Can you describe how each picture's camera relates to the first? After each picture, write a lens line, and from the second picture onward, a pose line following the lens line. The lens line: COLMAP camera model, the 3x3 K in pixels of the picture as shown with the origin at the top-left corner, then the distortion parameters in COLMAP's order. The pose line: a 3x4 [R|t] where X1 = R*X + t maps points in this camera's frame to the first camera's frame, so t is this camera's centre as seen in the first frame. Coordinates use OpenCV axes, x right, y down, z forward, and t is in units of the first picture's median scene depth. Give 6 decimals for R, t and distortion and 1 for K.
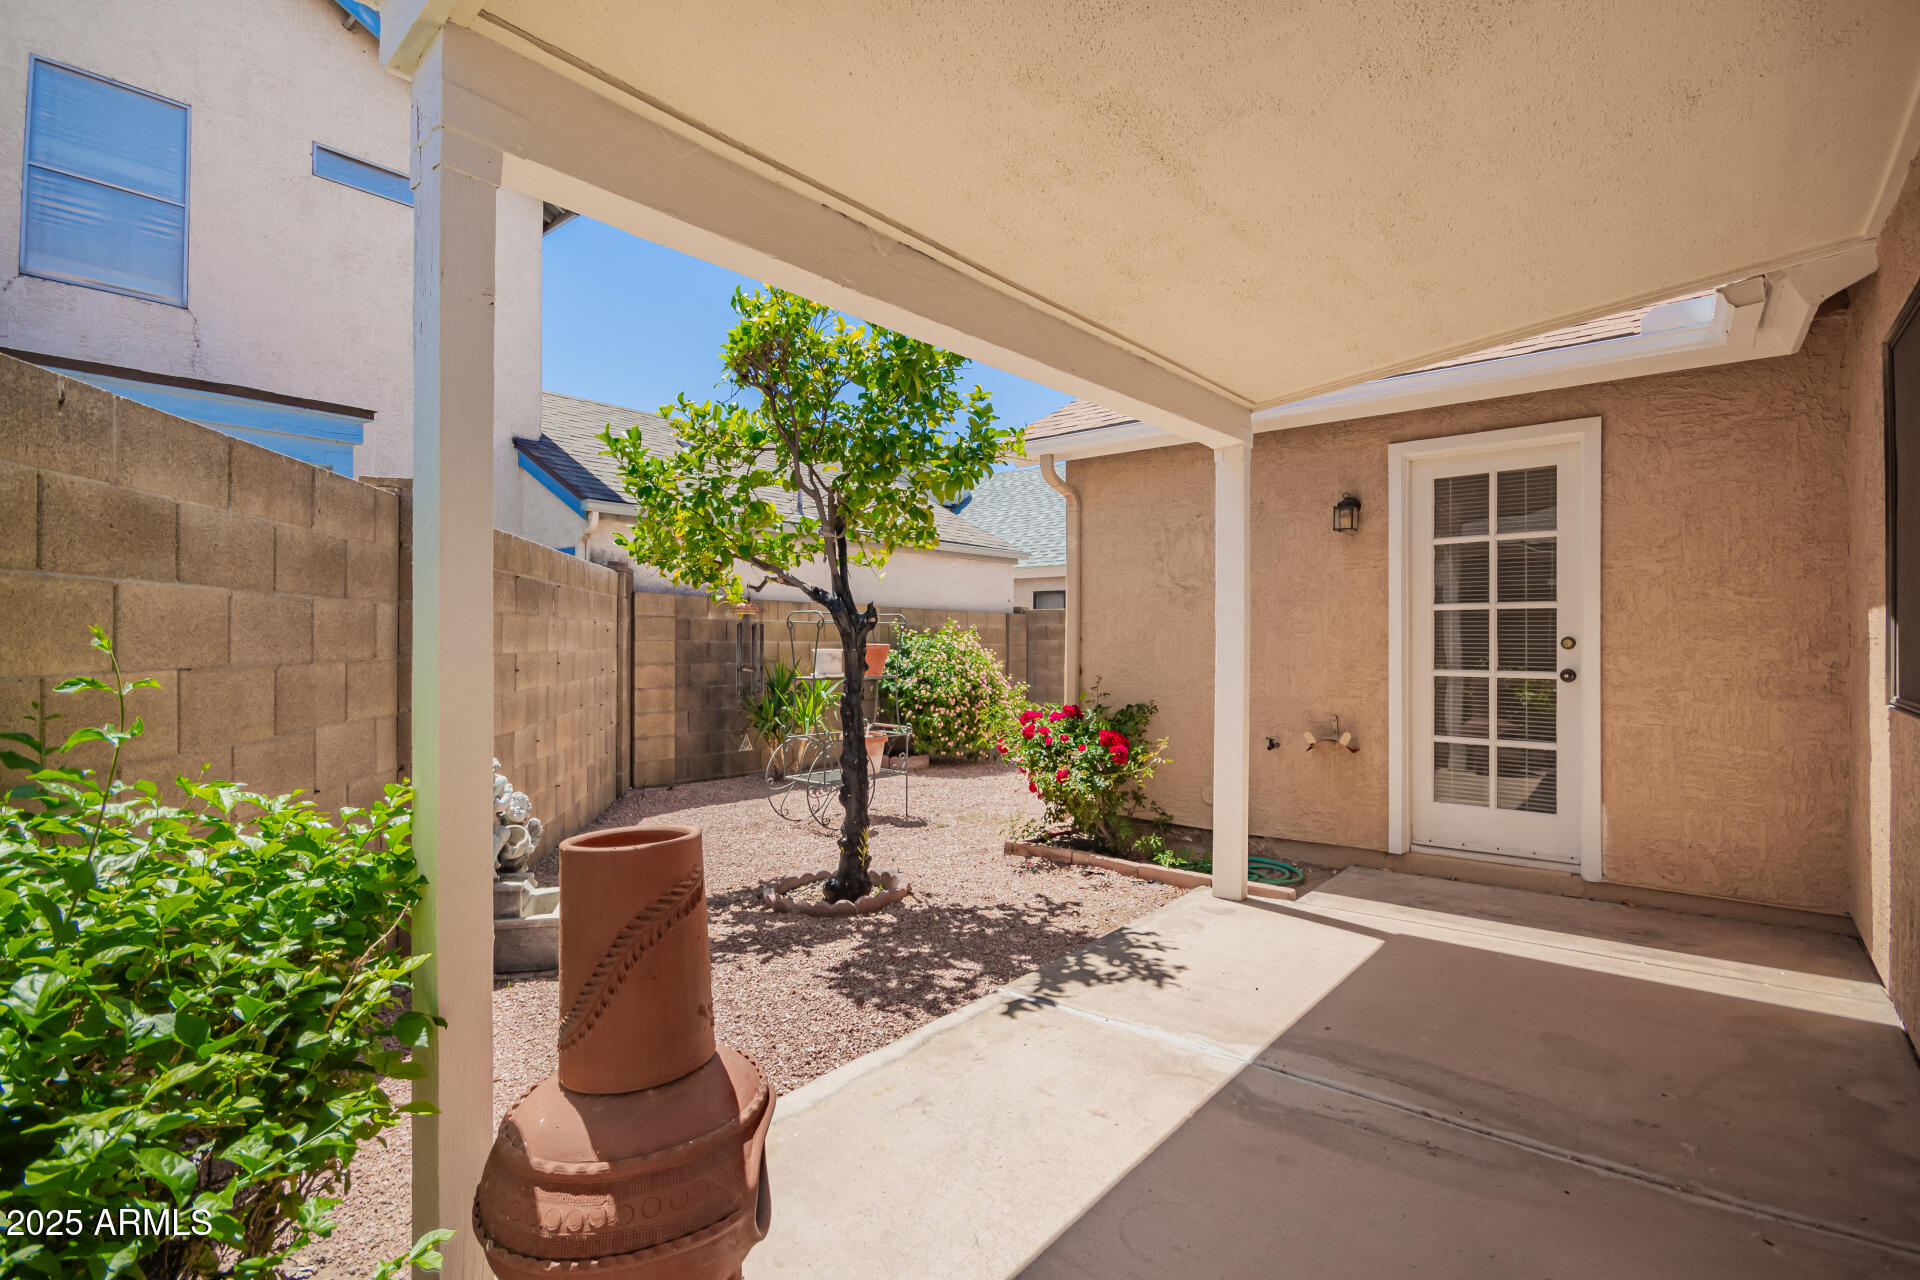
lens RADIAL K [[894.2, 0, 952.8], [0, 894.2, 640.3], [0, 0, 1]] dist [0.000410, 0.002954]
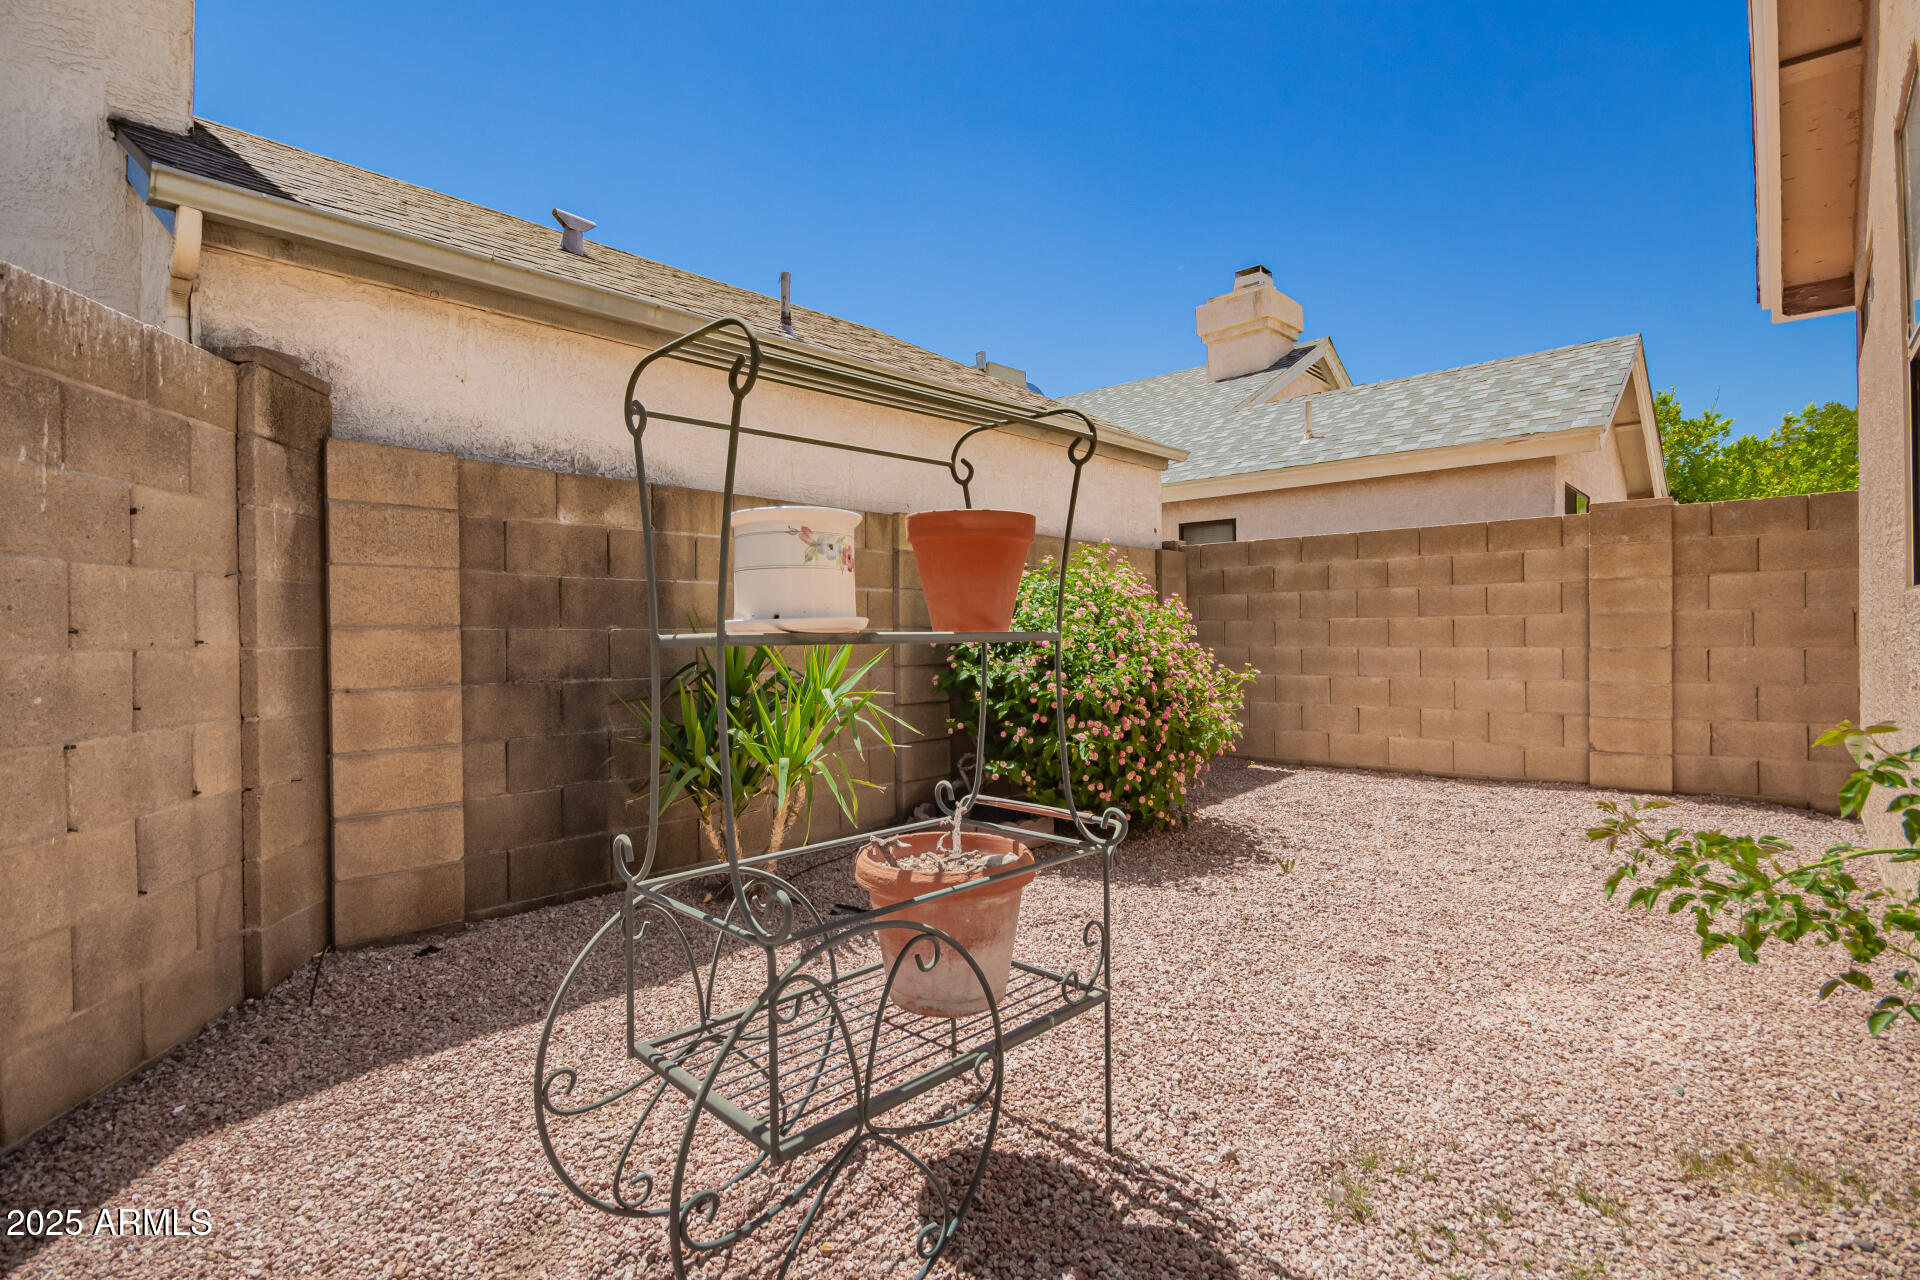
lens RADIAL K [[894.2, 0, 970.1], [0, 894.2, 637.8], [0, 0, 1]] dist [0.000410, 0.002954]
pose [[0.999600, -0.014585, -0.024232, -0.152449], [0.014756, 0.999867, 0.006887, 0.068504], [0.024128, -0.007242, 0.999683, 1.293868]]
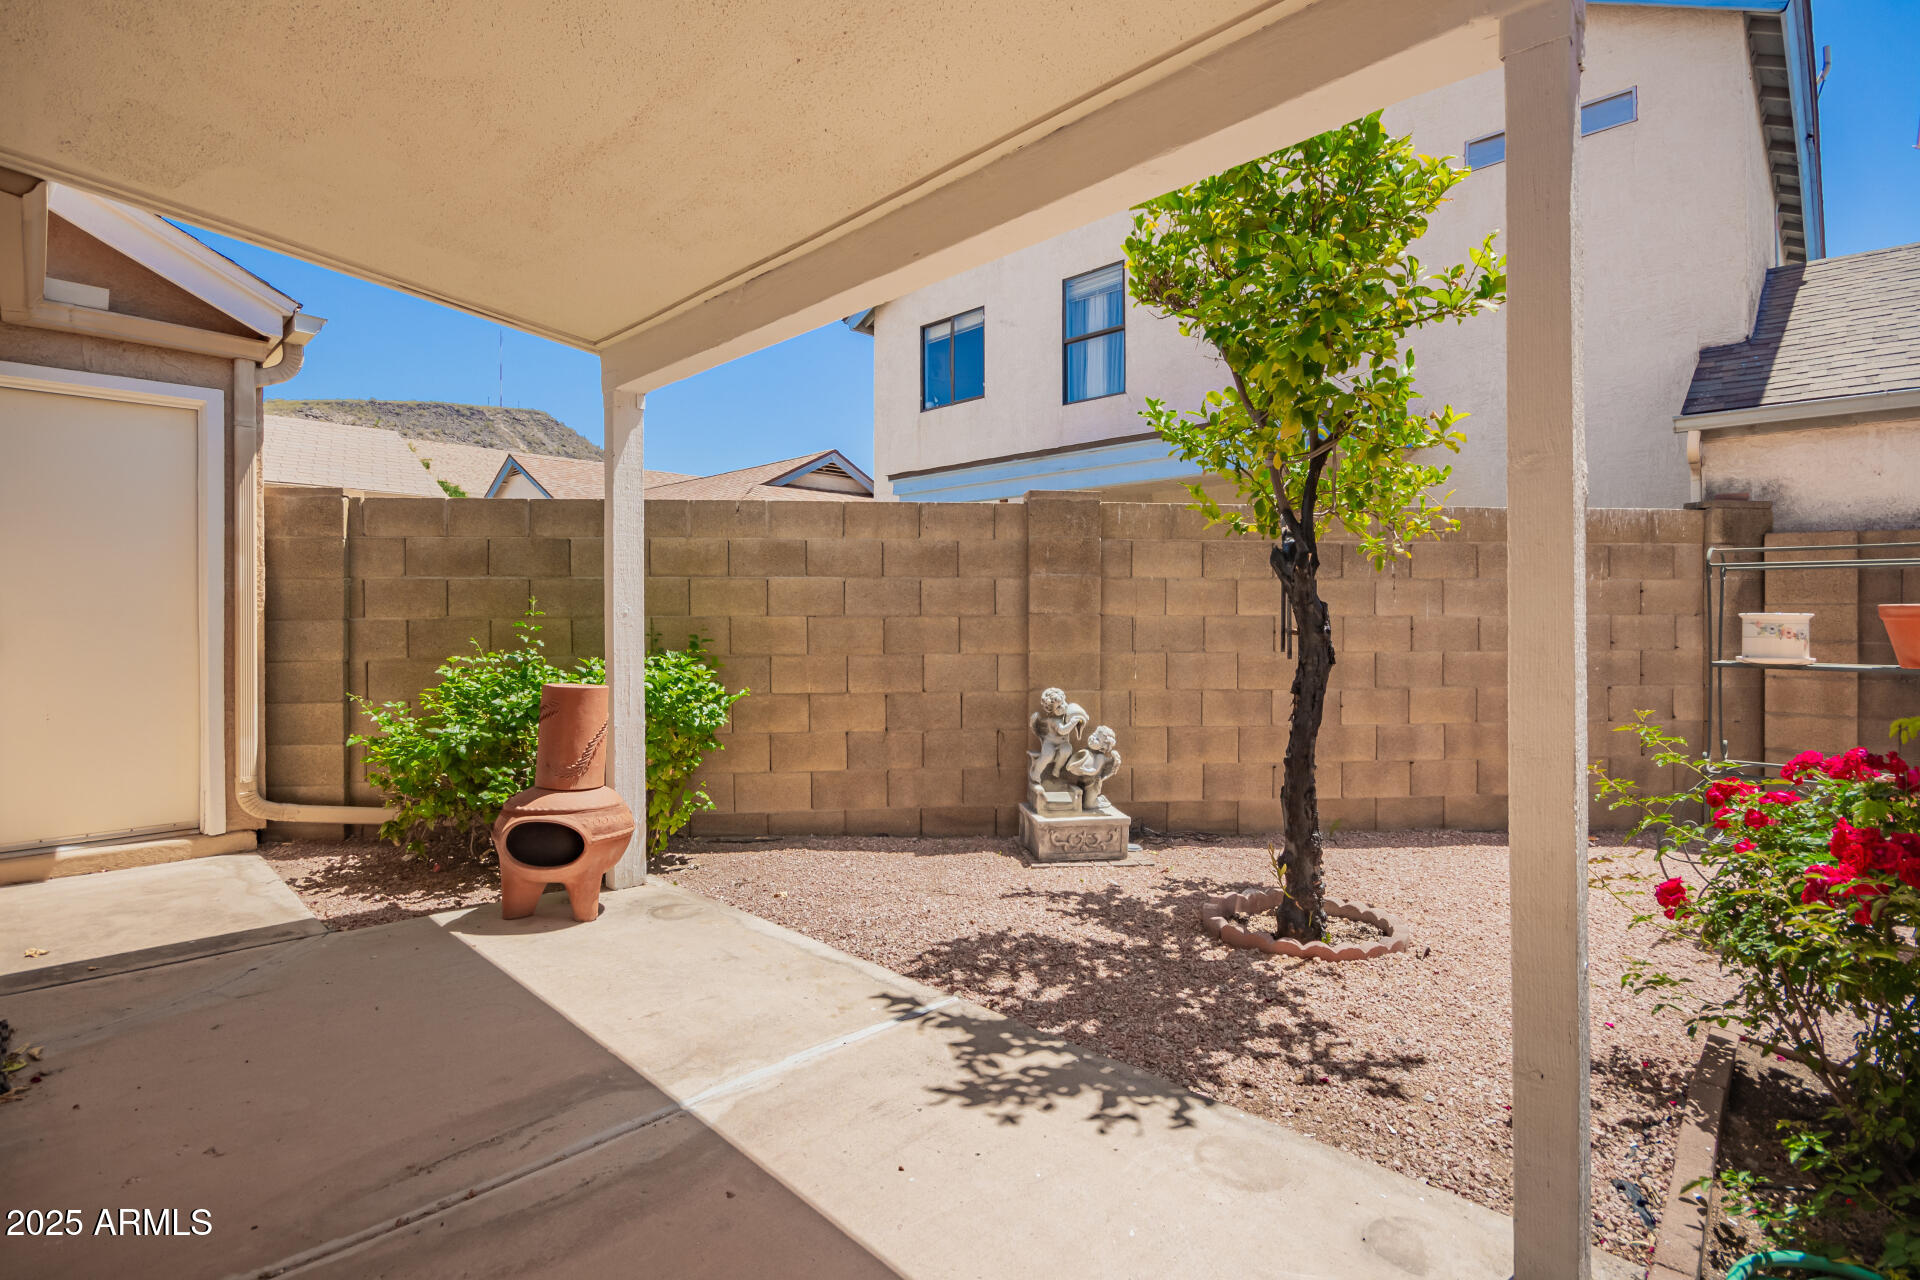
lens RADIAL K [[894.2, 0, 943.5], [0, 894.2, 616.1], [0, 0, 1]] dist [0.000410, 0.002954]
pose [[-0.071187, -0.001771, -0.997461, 0.765443], [-0.000649, 0.999998, -0.001729, 0.021465], [0.997463, 0.000524, -0.071188, 0.882222]]
